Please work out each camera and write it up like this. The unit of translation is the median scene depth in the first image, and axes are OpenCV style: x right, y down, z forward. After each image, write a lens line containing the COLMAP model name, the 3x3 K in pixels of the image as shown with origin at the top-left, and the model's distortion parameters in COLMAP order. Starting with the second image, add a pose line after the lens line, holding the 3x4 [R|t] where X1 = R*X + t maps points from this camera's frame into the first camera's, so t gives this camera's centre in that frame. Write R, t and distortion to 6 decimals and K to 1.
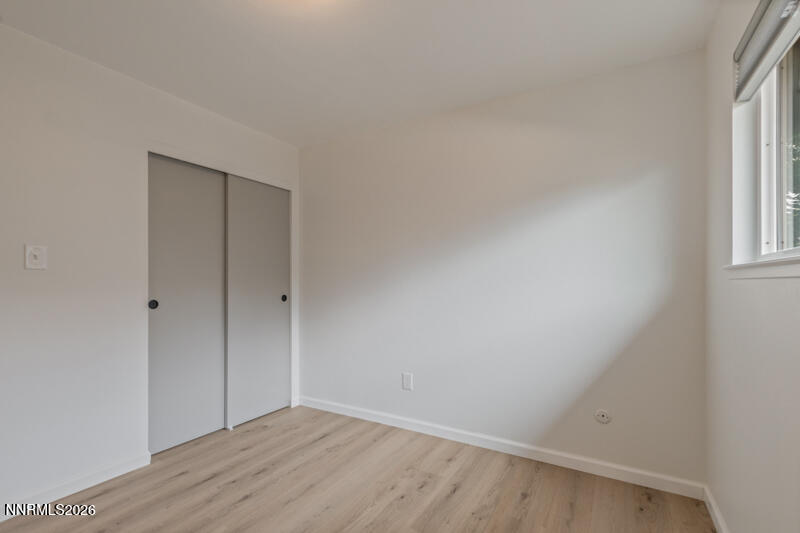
lens RADIAL K [[345.0, 0, 397.3], [0, 345.0, 271.8], [0, 0, 1]] dist [0.011482, -0.000219]
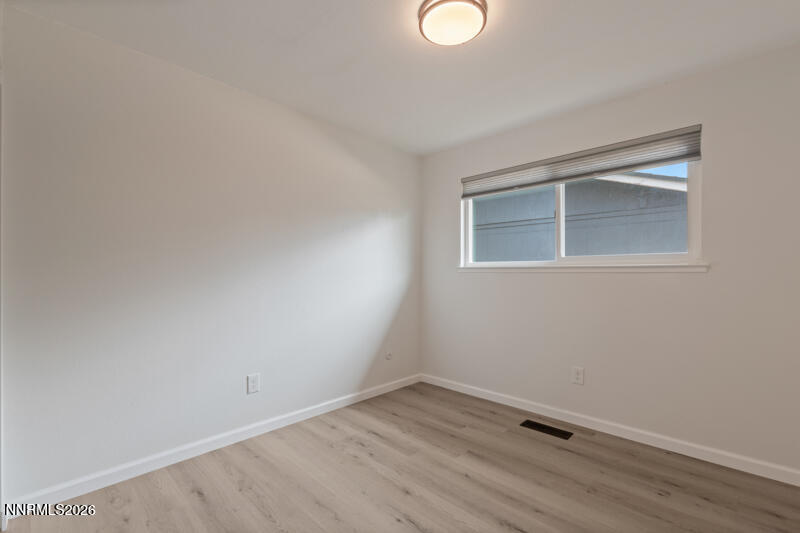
lens RADIAL K [[345.0, 0, 397.3], [0, 345.0, 271.8], [0, 0, 1]] dist [0.011482, -0.000219]
pose [[0.262207, 0.012114, 0.964936, -0.898453], [-0.035327, 0.999371, -0.002947, 0.022397], [-0.964365, -0.033316, 0.262470, 0.505807]]
